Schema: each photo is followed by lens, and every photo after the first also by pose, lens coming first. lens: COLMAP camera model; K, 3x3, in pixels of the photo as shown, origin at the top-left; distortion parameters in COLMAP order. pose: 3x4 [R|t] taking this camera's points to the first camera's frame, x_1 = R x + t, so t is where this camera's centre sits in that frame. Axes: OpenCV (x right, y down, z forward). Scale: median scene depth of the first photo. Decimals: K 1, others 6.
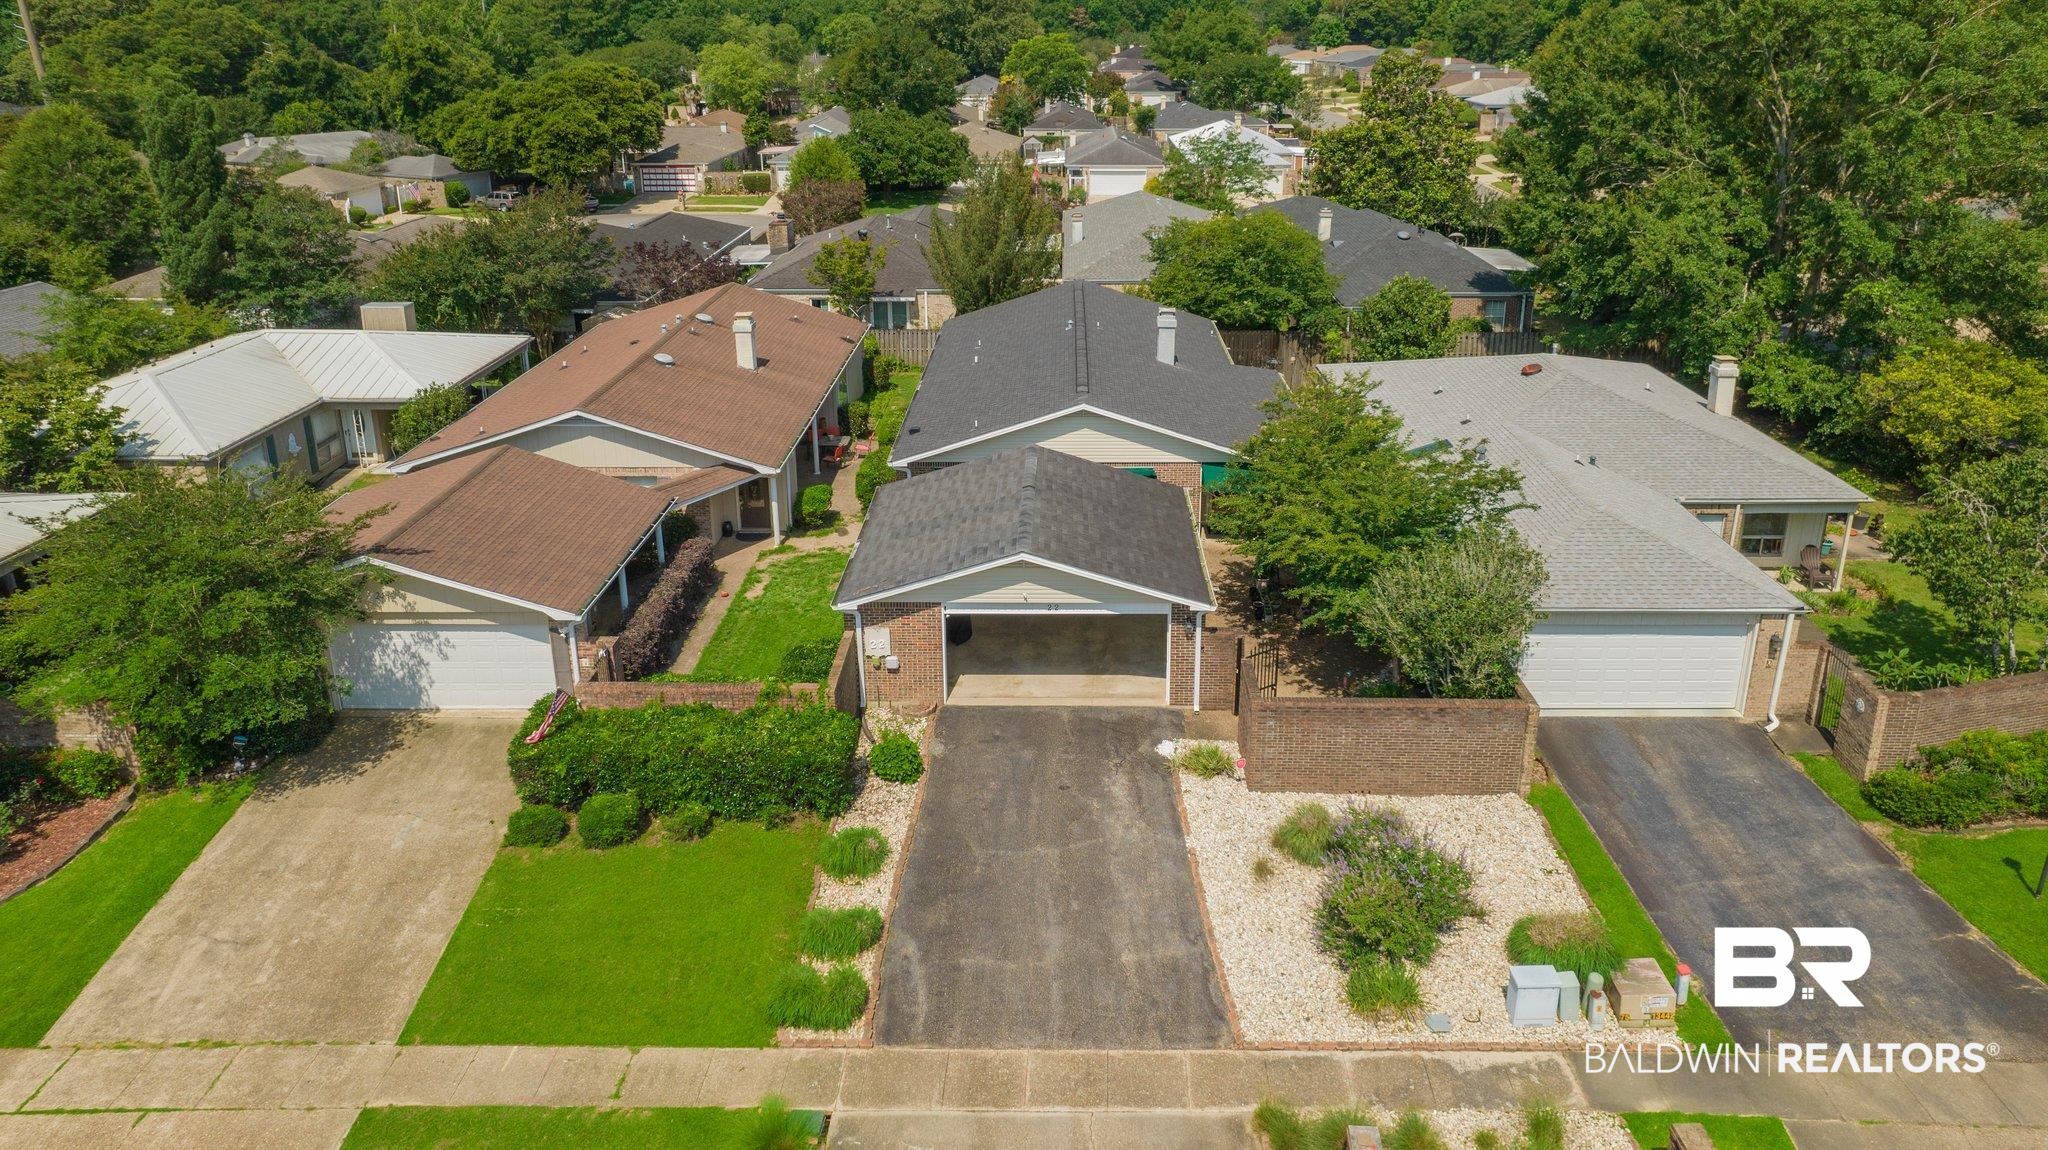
lens RADIAL K [[1347.9, 0, 1058.0], [0, 1347.9, 445.2], [0, 0, 1]] dist [-0.004369, 0.000954]
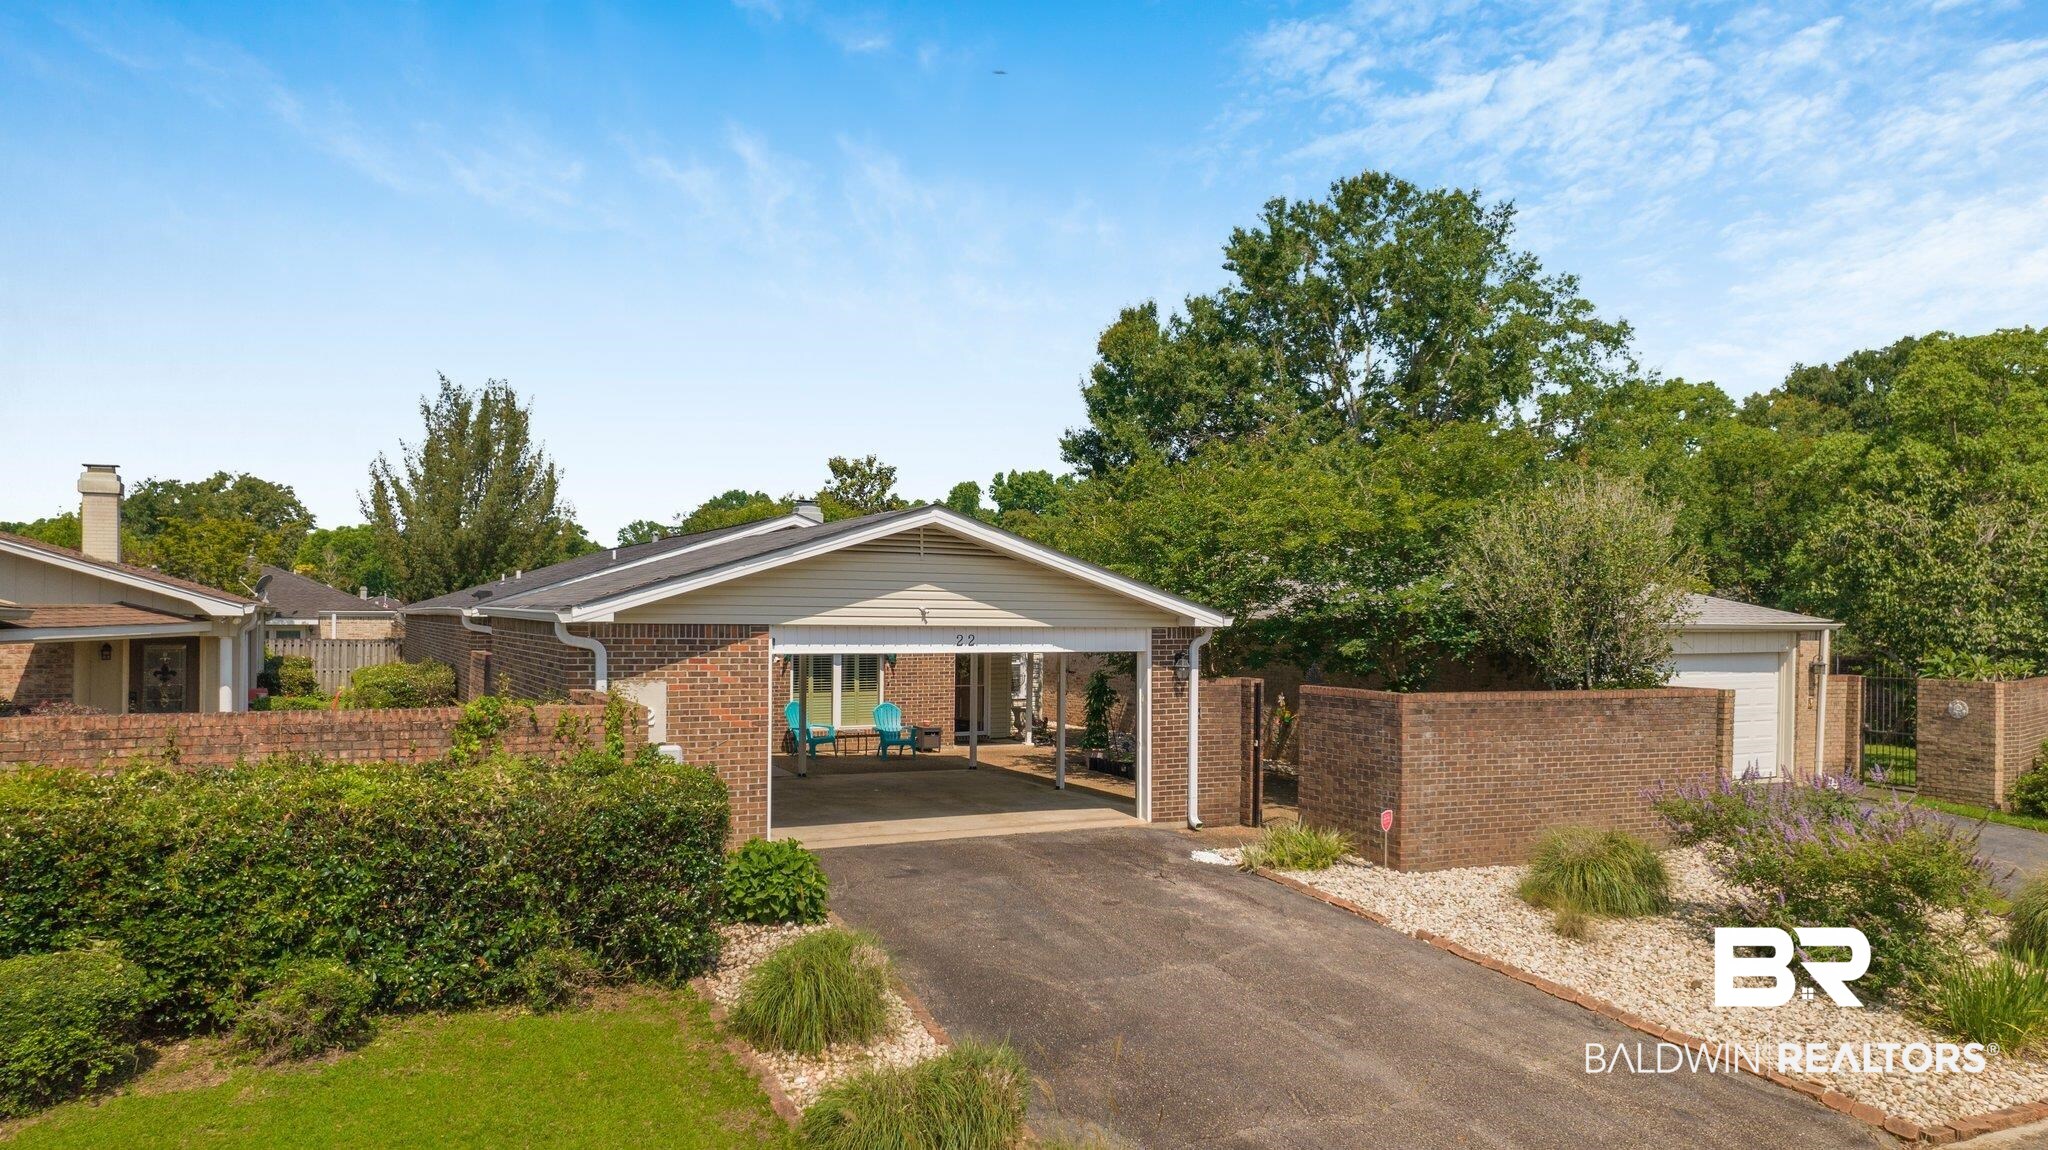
lens RADIAL K [[1377.4, 0, 1032.4], [0, 1377.4, 623.6], [0, 0, 1]] dist [-0.002680, 0.001014]
pose [[0.880556, 0.004823, 0.473917, -0.243368], [0.143376, 0.950383, -0.276071, 0.270939], [-0.451735, 0.311044, 0.836174, 0.515089]]
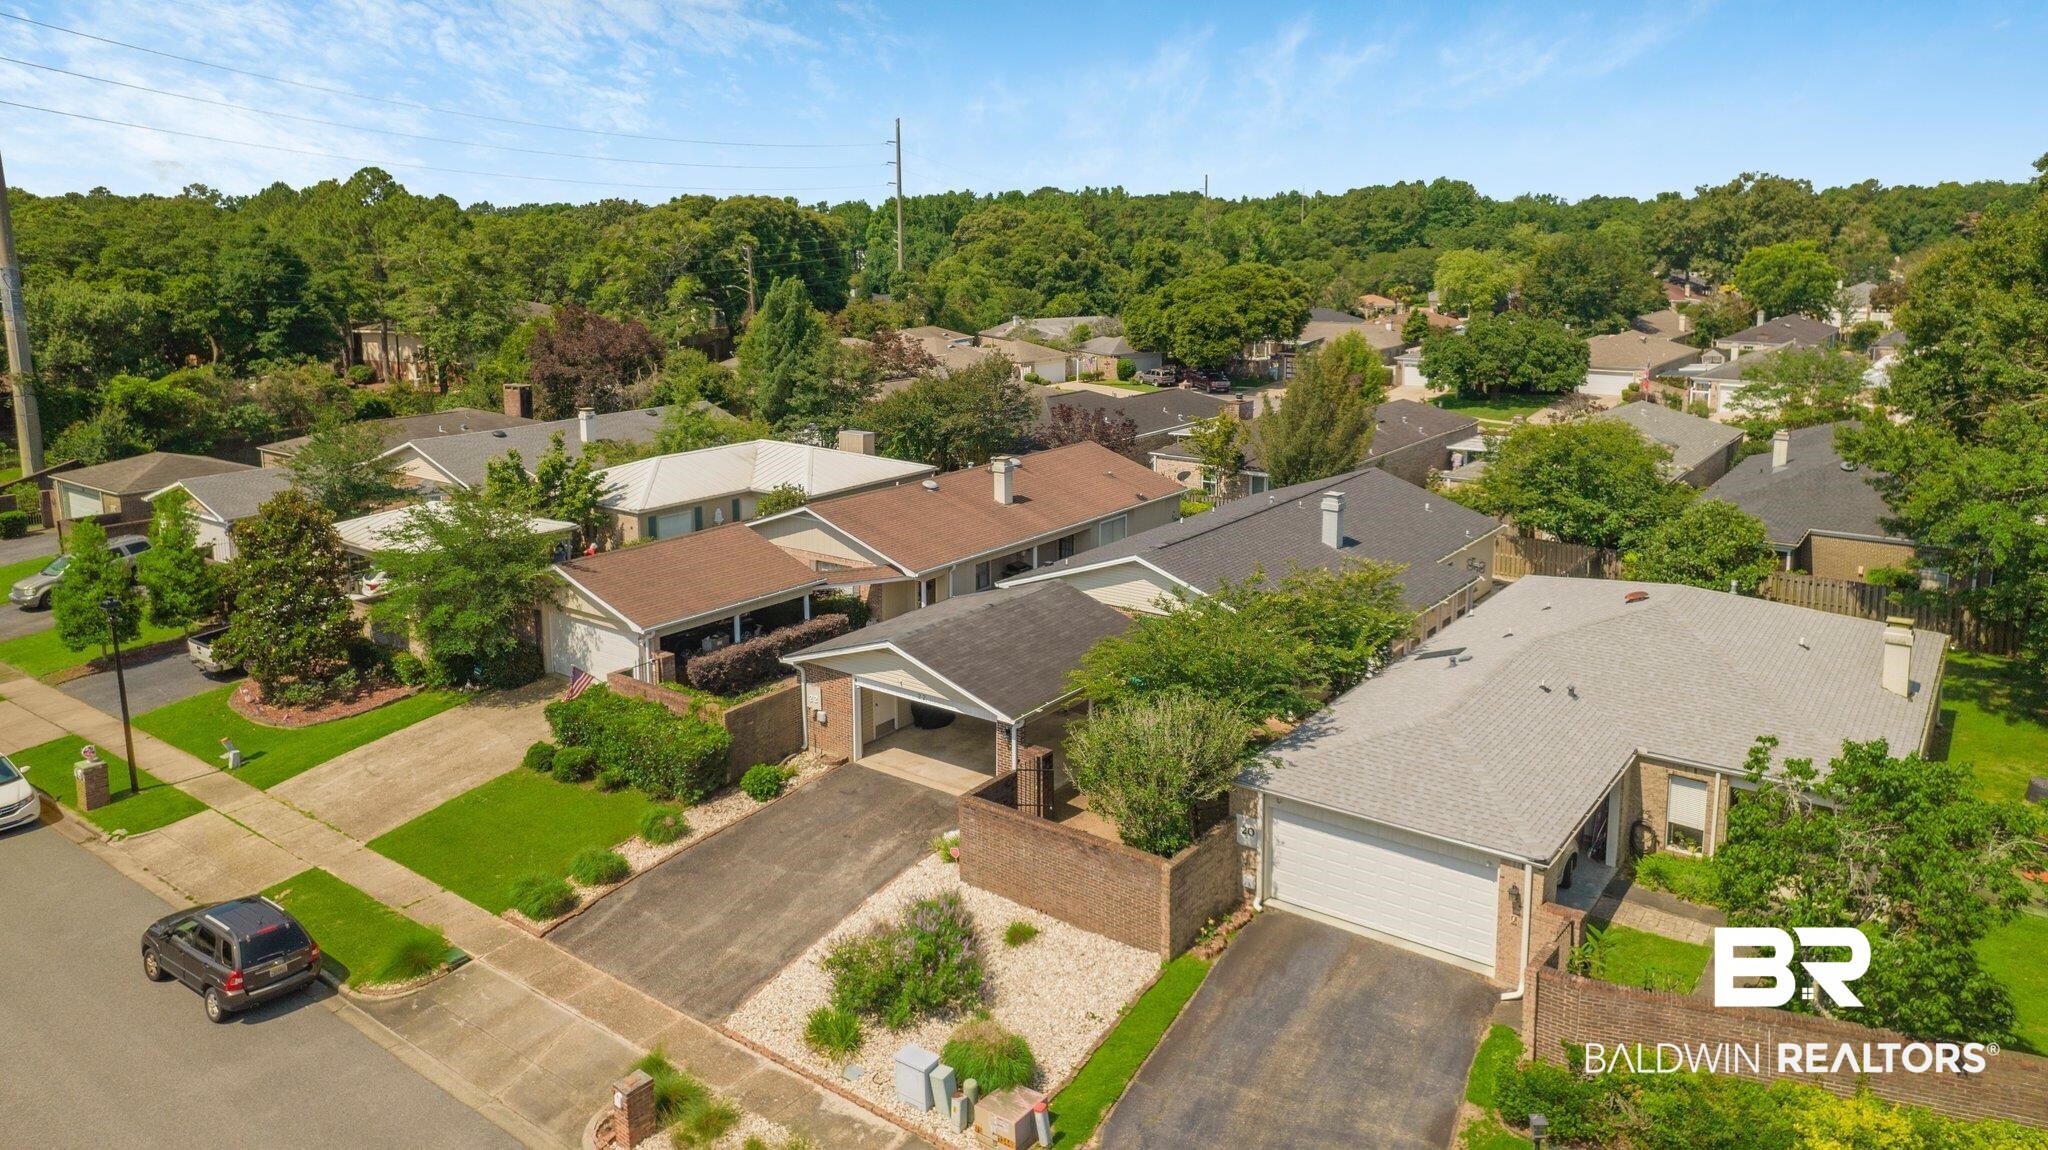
lens RADIAL K [[1347.9, 0, 1058.0], [0, 1347.9, 445.2], [0, 0, 1]] dist [-0.004369, 0.000954]
pose [[0.811156, 0.090195, -0.577834, 0.755120], [-0.174154, 0.980464, -0.091434, -0.009296], [0.558298, 0.174799, 0.811017, 0.066387]]
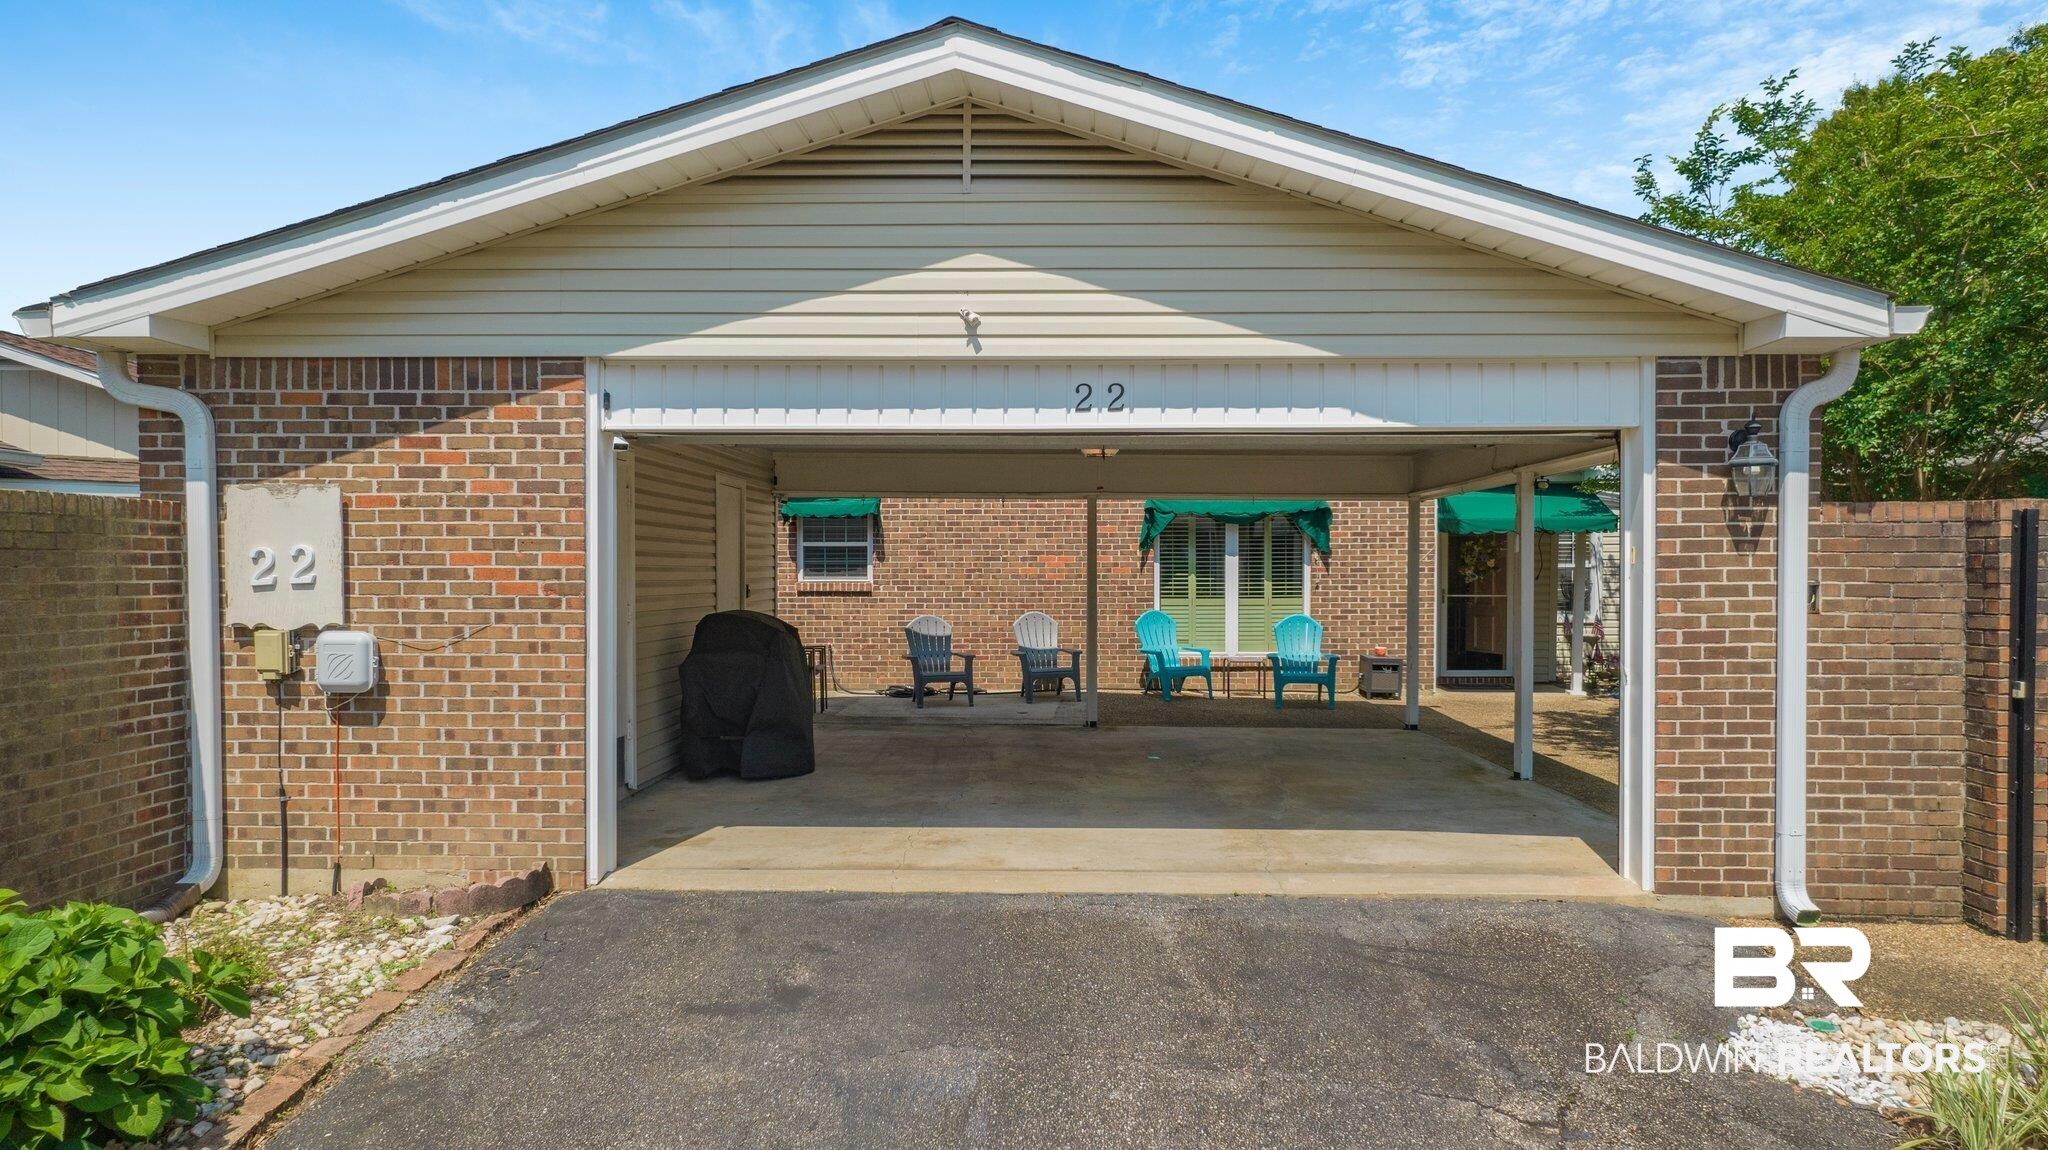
lens RADIAL K [[1338.5, 0, 1031.3], [0, 1338.5, 593.7], [0, 0, 1]] dist [-0.034678, 0.073313]
pose [[0.999832, 0.001419, -0.018282, -0.010493], [-0.006891, 0.953001, -0.302890, 0.215079], [0.016993, 0.302965, 0.952850, 0.799326]]
